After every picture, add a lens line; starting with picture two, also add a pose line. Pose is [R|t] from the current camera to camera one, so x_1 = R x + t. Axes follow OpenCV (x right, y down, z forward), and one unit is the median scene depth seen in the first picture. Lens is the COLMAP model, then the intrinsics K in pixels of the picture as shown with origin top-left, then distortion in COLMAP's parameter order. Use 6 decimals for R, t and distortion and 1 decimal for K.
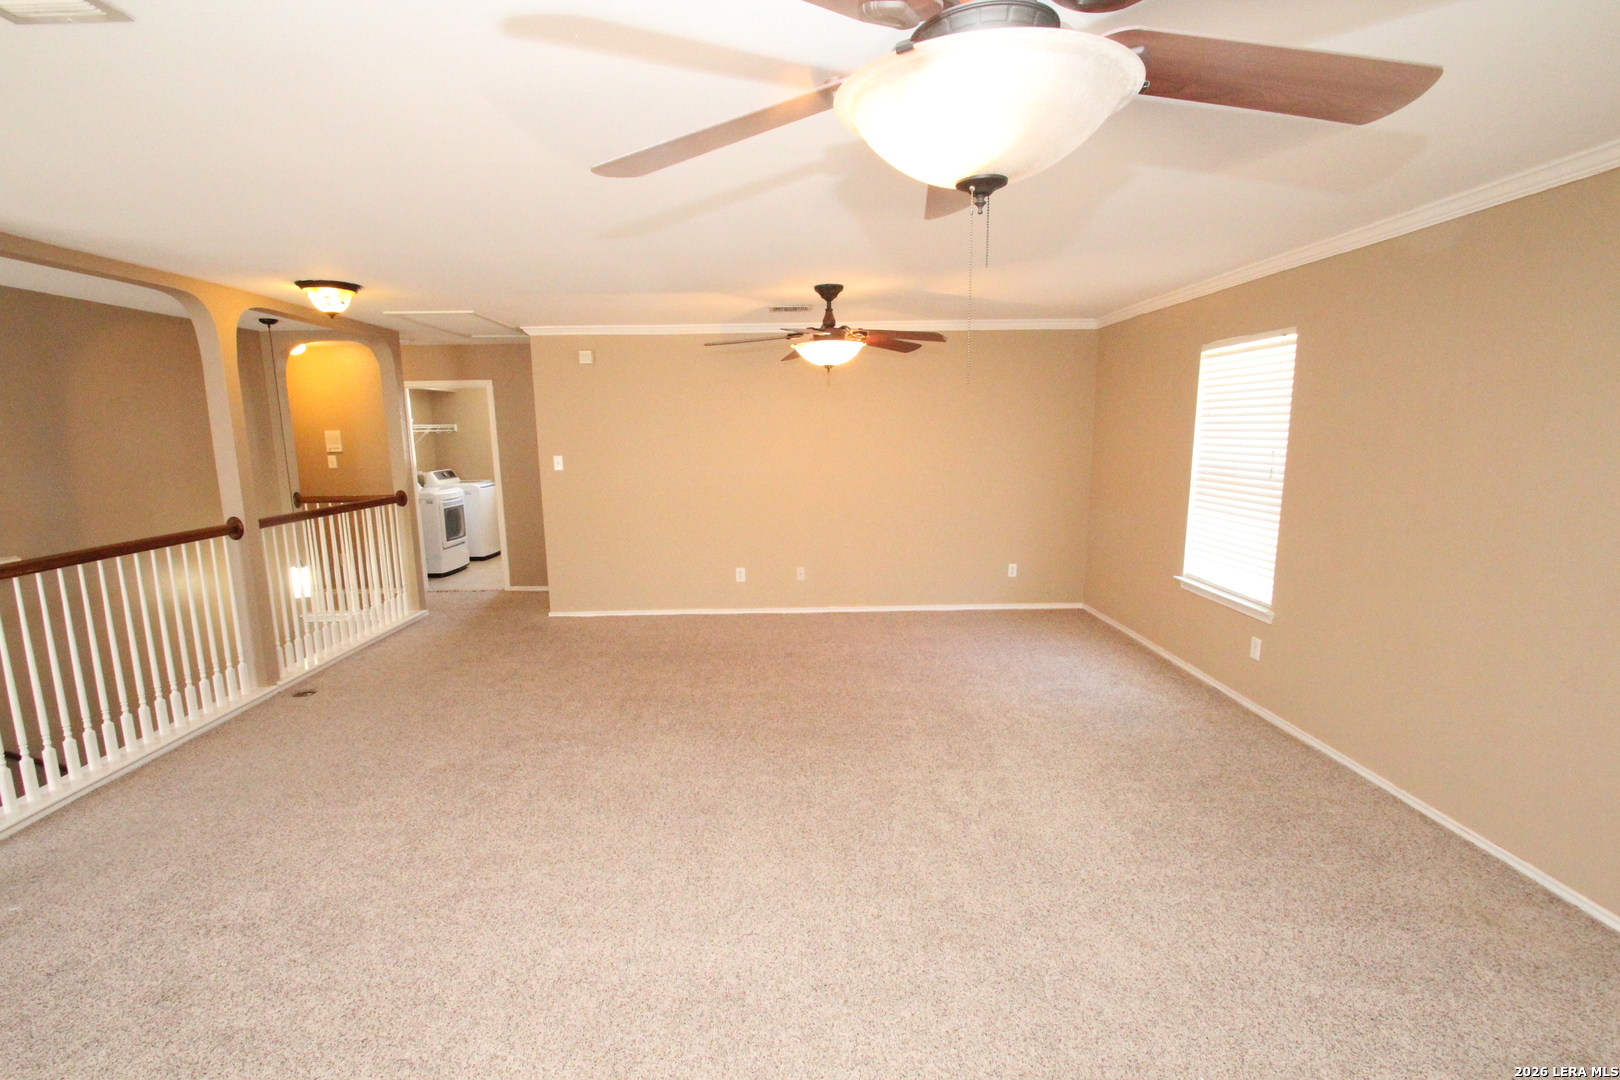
lens RADIAL K [[758.4, 0, 805.4], [0, 758.4, 544.5], [0, 0, 1]] dist [0.005245, -0.009337]
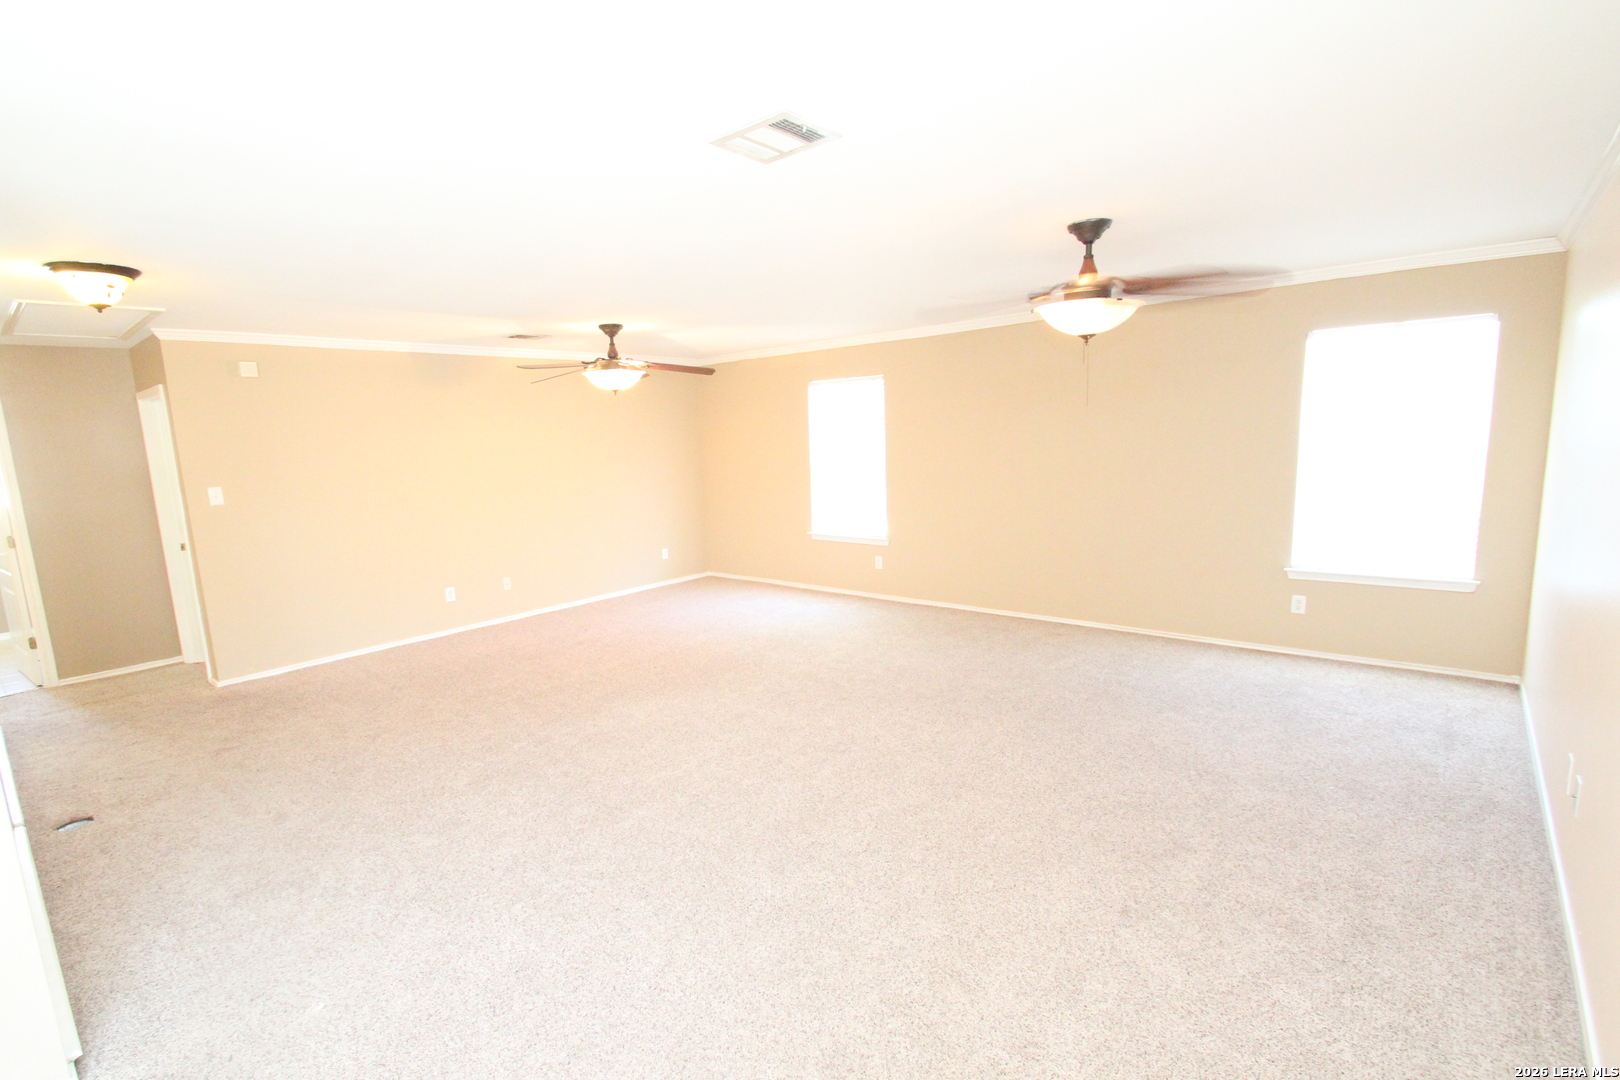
lens RADIAL K [[758.4, 0, 796.2], [0, 758.4, 544.5], [0, 0, 1]] dist [0.005245, -0.009337]
pose [[0.656747, -0.122248, 0.744136, -0.686076], [0.146389, 0.988669, 0.033222, 0.011090], [-0.739766, 0.087115, 0.667201, -0.004760]]
